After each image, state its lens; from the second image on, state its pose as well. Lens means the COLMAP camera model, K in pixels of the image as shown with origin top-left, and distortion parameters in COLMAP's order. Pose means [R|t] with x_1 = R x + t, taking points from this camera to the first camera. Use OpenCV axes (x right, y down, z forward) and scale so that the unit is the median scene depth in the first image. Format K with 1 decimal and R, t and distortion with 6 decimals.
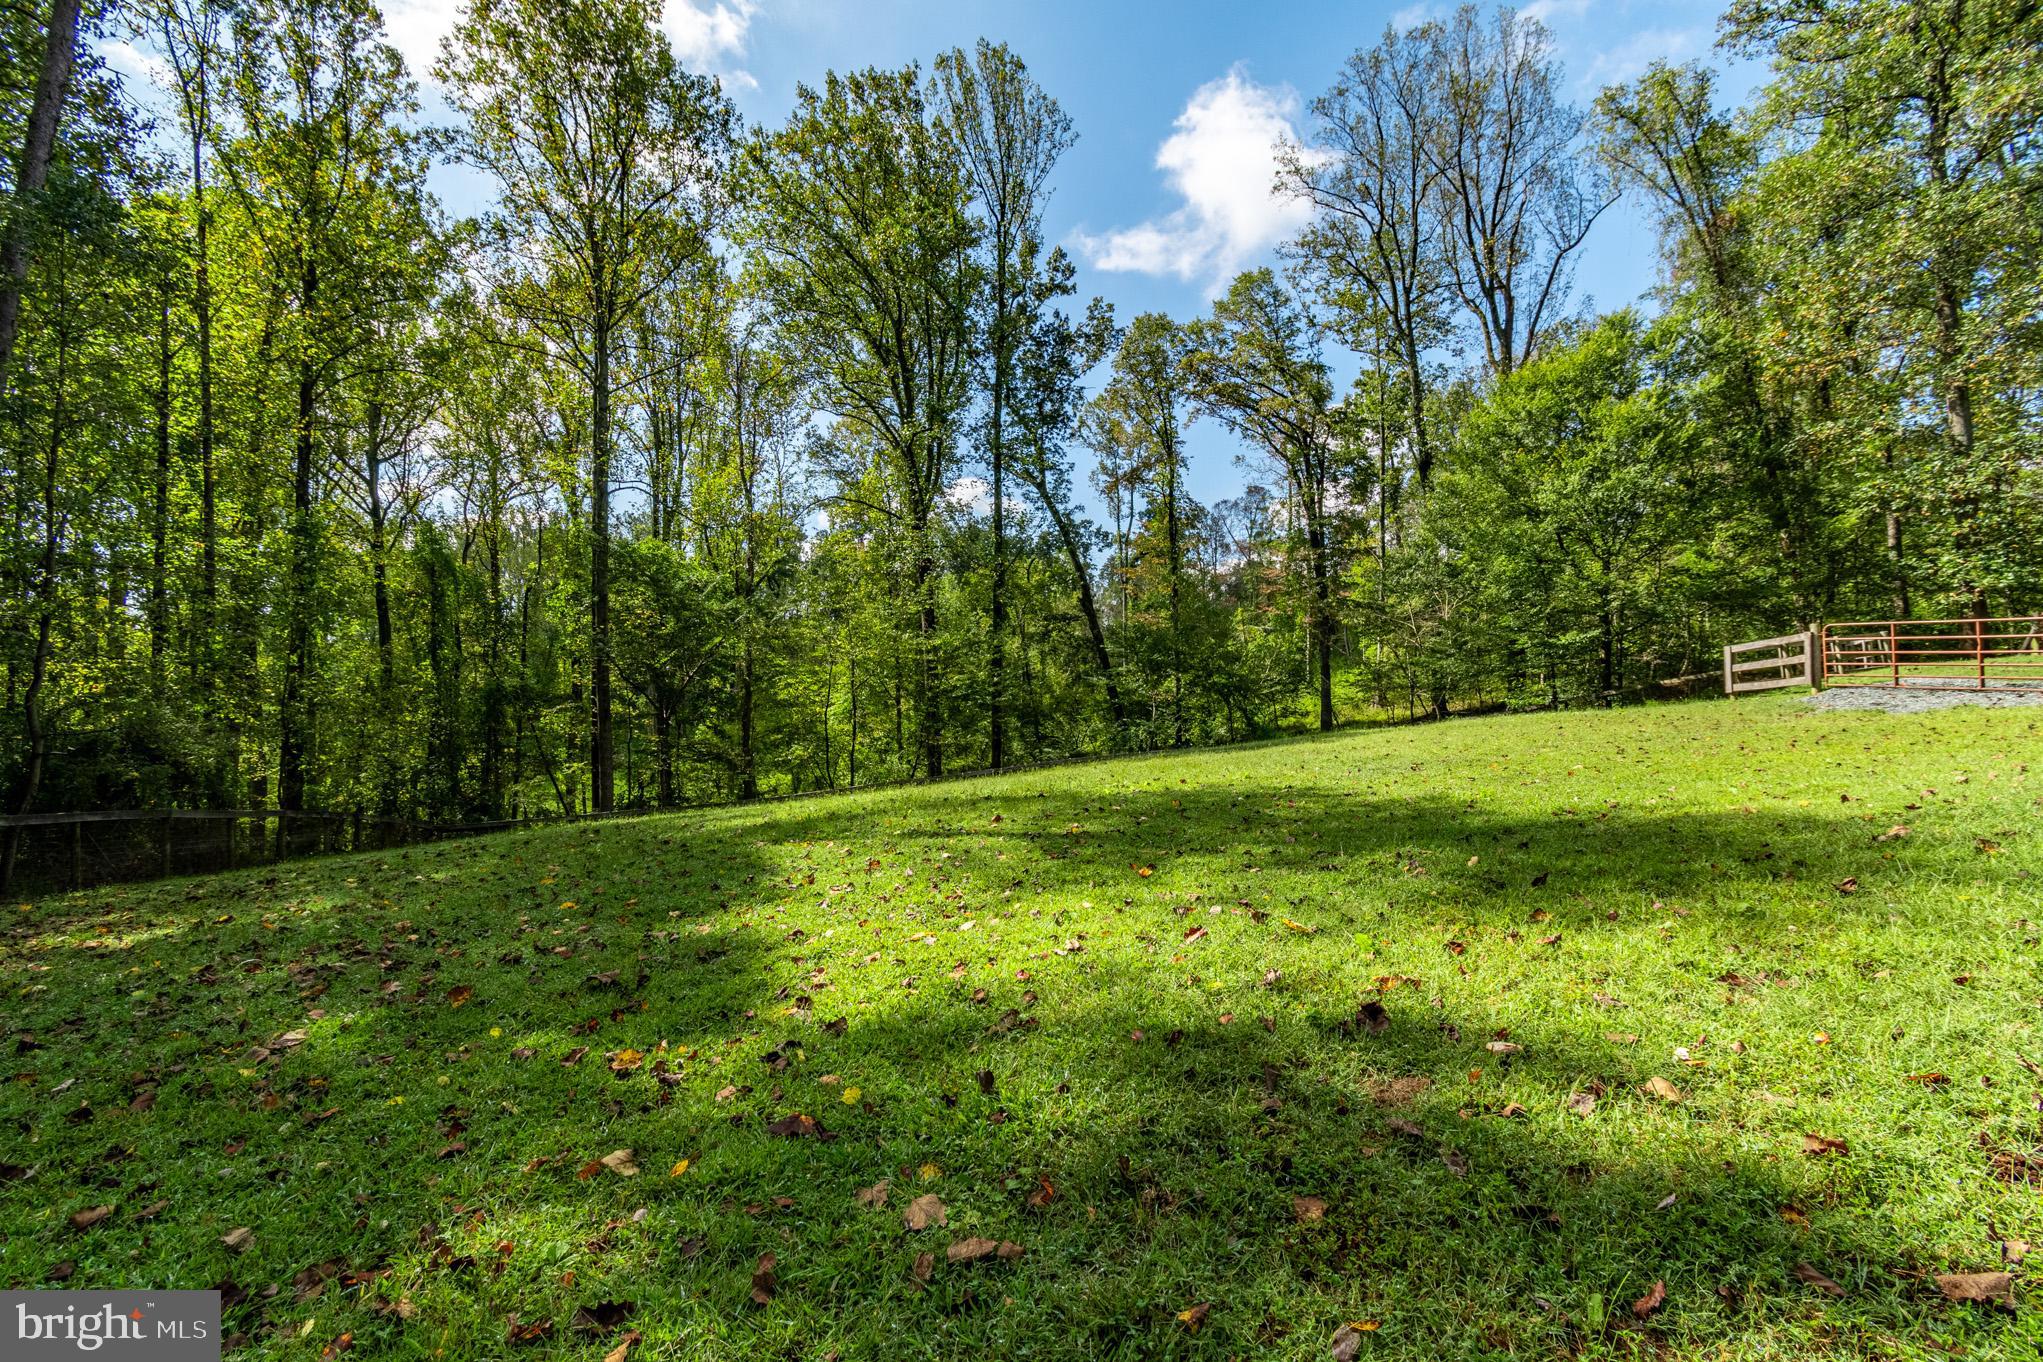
lens RADIAL K [[876.8, 0, 1014.7], [0, 876.8, 681.6], [0, 0, 1]] dist [0.000865, 0.000087]
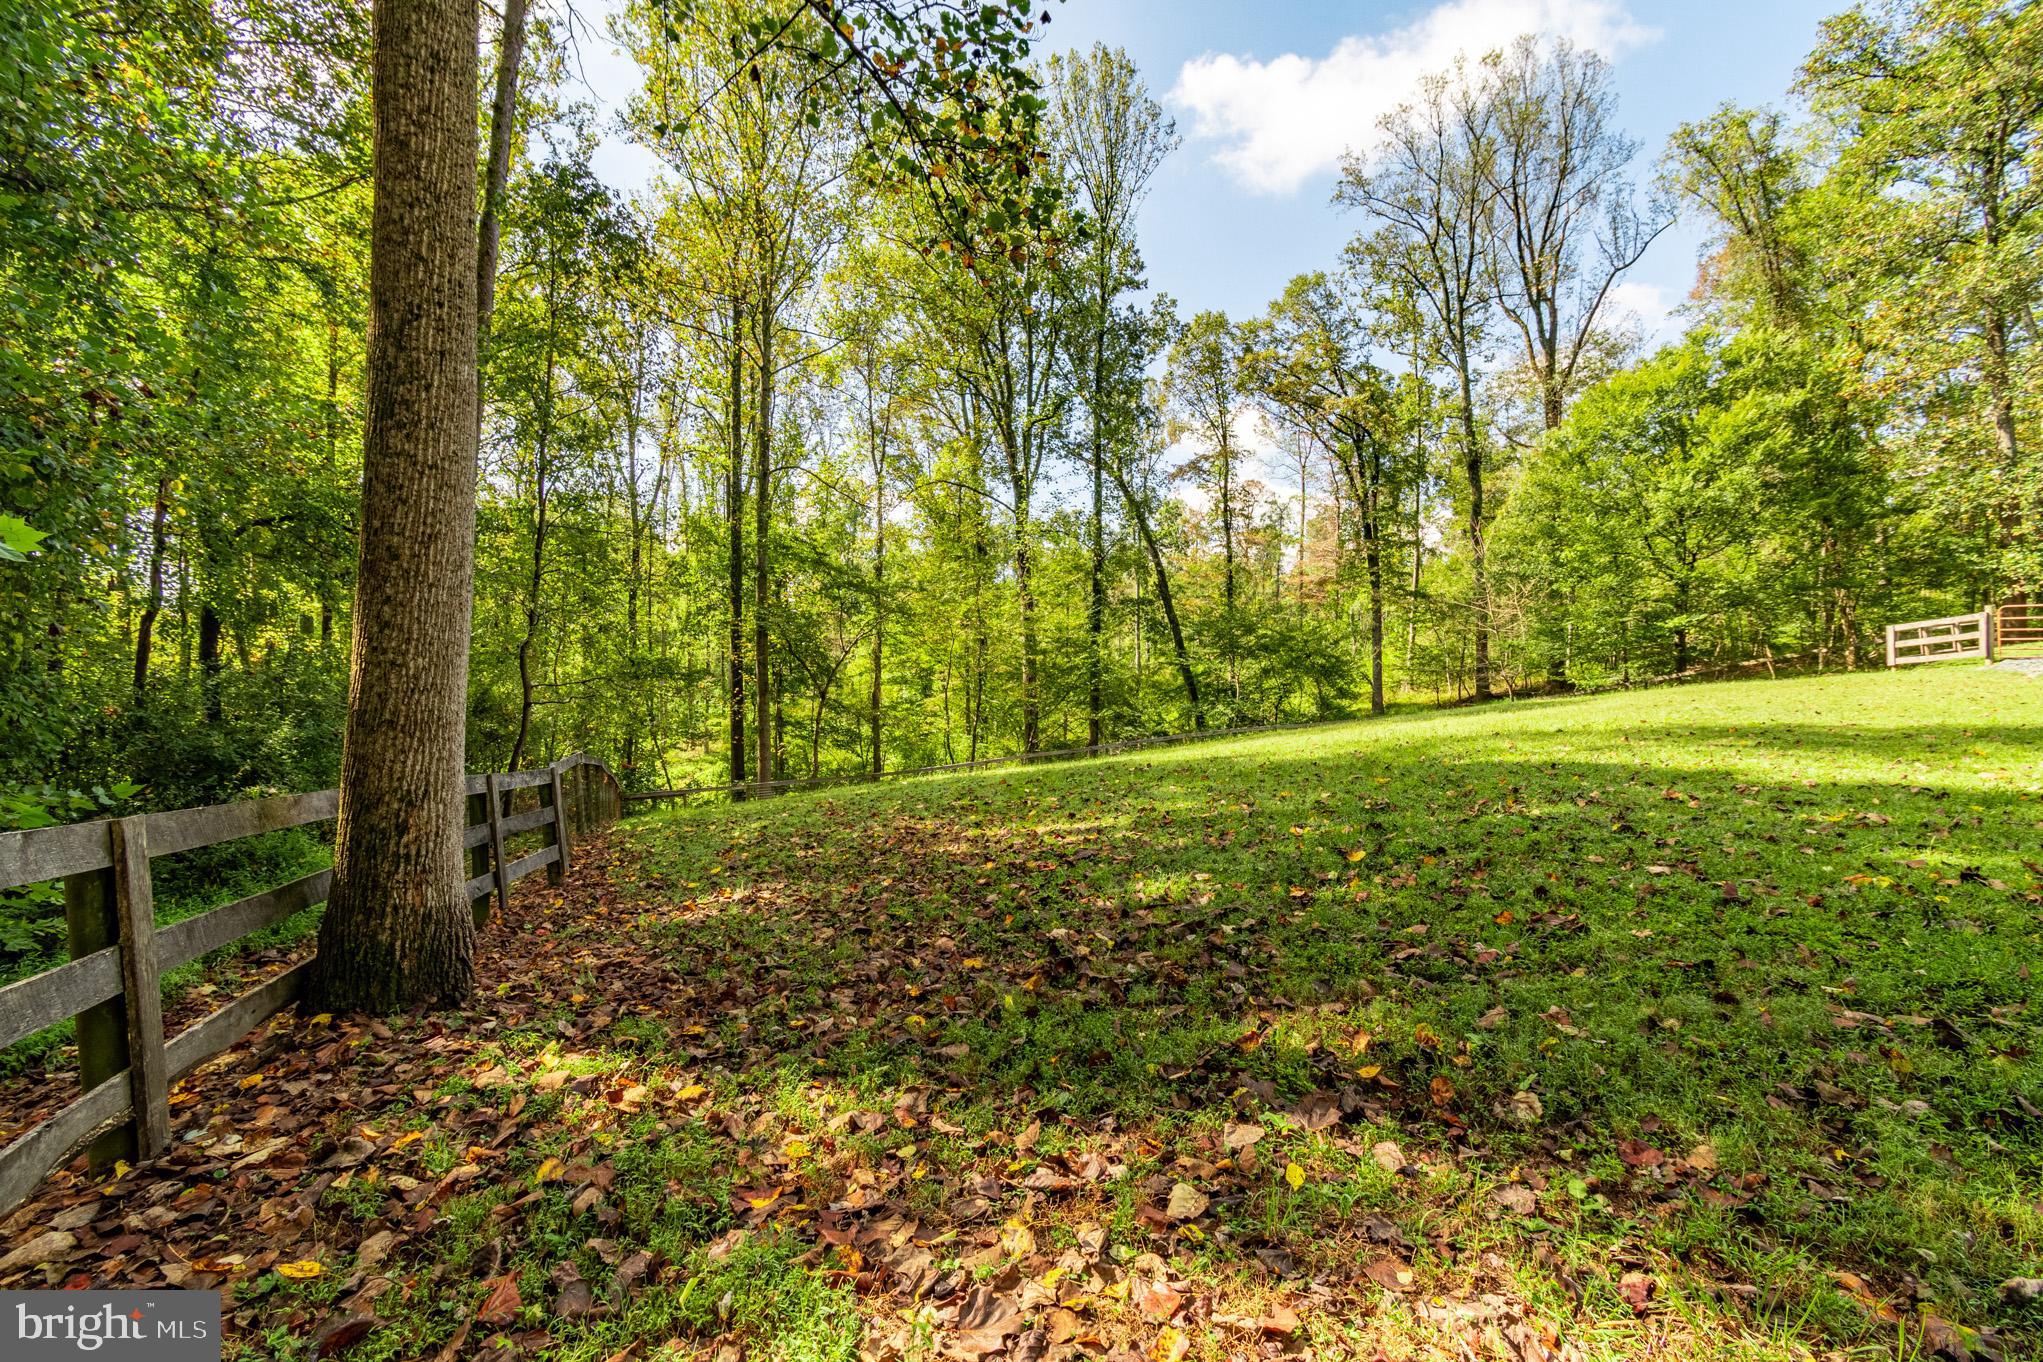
lens RADIAL K [[876.8, 0, 1030.3], [0, 876.8, 678.2], [0, 0, 1]] dist [0.000865, 0.000087]
pose [[0.997099, 0.007046, 0.075793, -0.150329], [-0.007639, 0.999942, 0.007545, 0.010721], [-0.075735, -0.008102, 0.997095, -0.026549]]
